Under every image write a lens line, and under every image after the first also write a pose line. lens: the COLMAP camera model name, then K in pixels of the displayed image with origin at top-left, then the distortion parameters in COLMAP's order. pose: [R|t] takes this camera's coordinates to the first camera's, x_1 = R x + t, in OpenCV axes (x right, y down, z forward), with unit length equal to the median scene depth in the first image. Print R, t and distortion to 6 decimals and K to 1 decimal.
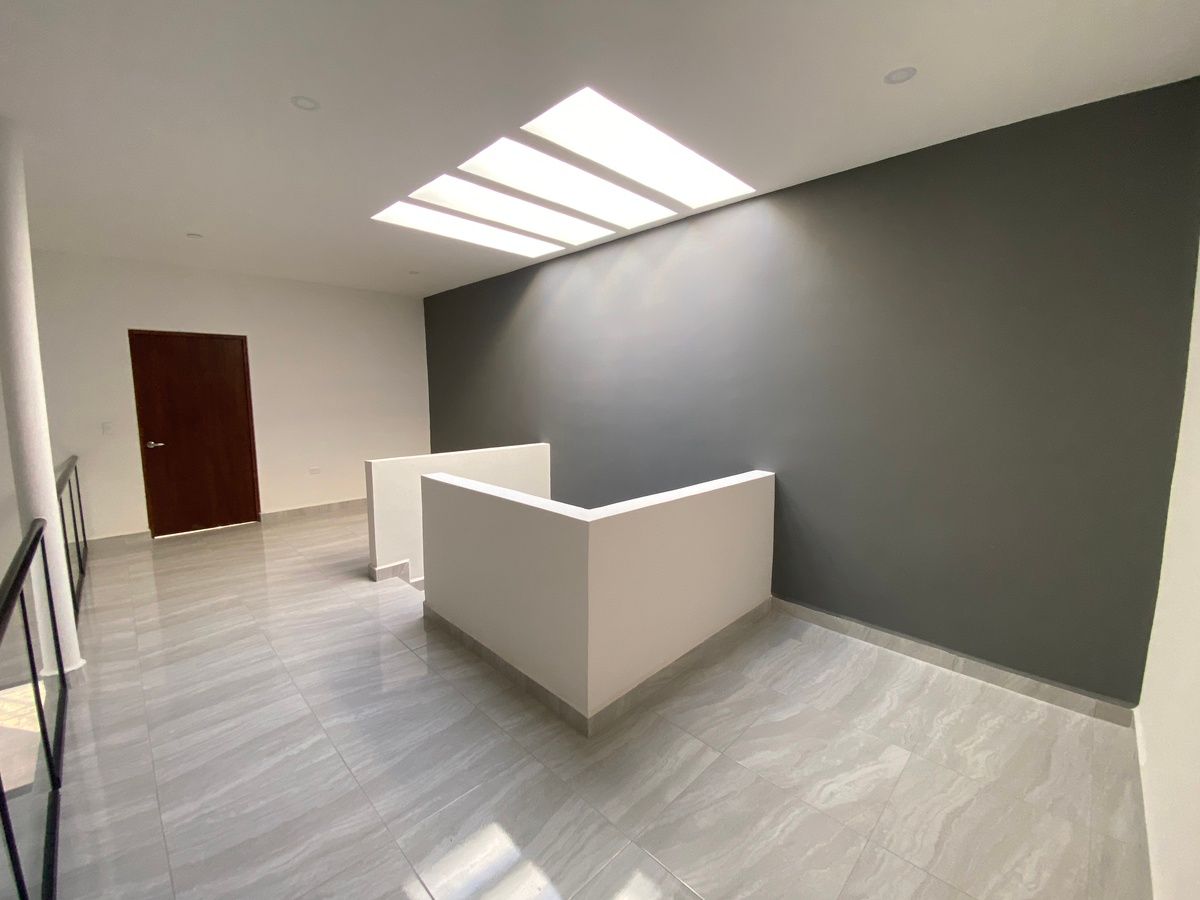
lens RADIAL K [[486.9, 0, 601.5], [0, 486.9, 444.3], [0, 0, 1]] dist [0.026868, -0.022363]
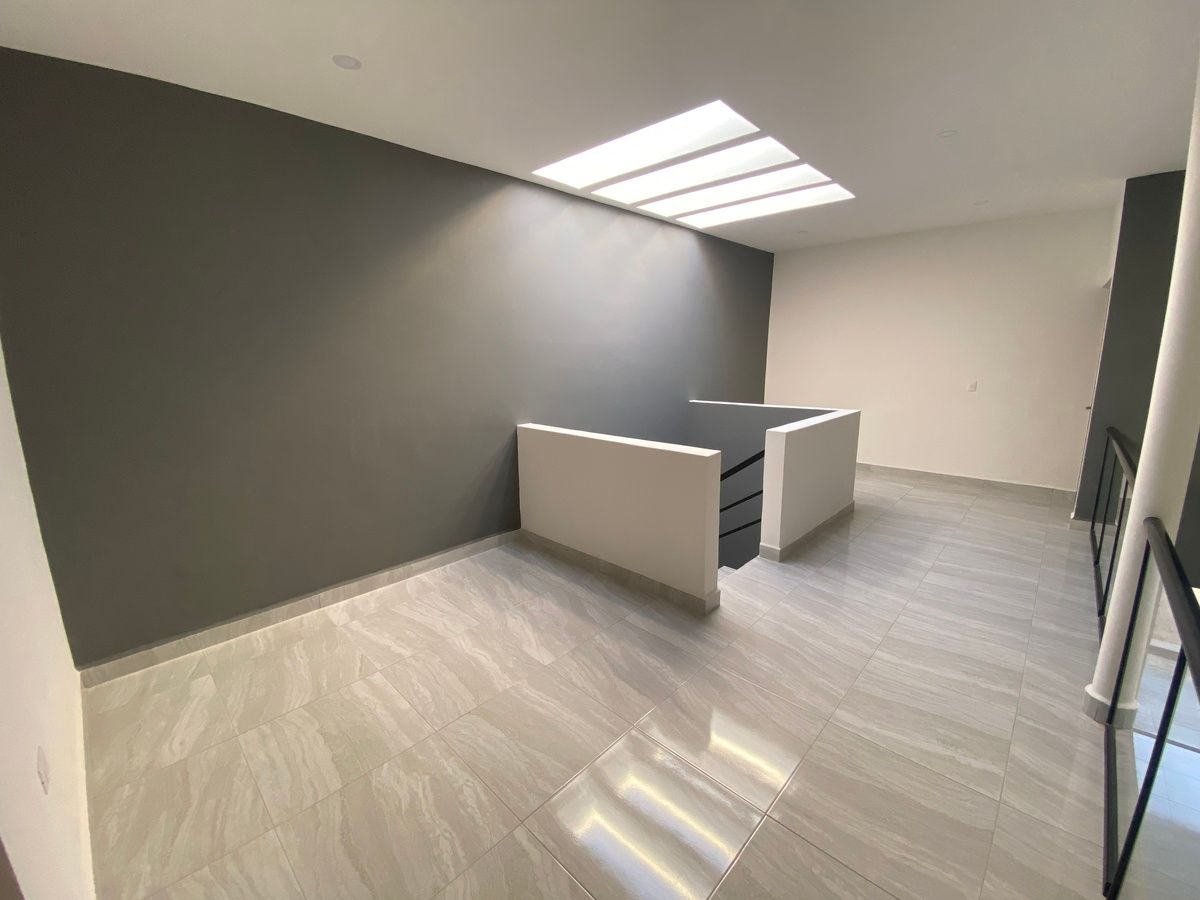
lens RADIAL K [[486.9, 0, 601.5], [0, 486.9, 444.3], [0, 0, 1]] dist [0.026868, -0.022363]
pose [[-0.027204, -0.186616, 0.982056, -1.537420], [0.119927, 0.974715, 0.188543, -0.172287], [-0.992410, 0.122905, -0.004136, 1.535242]]
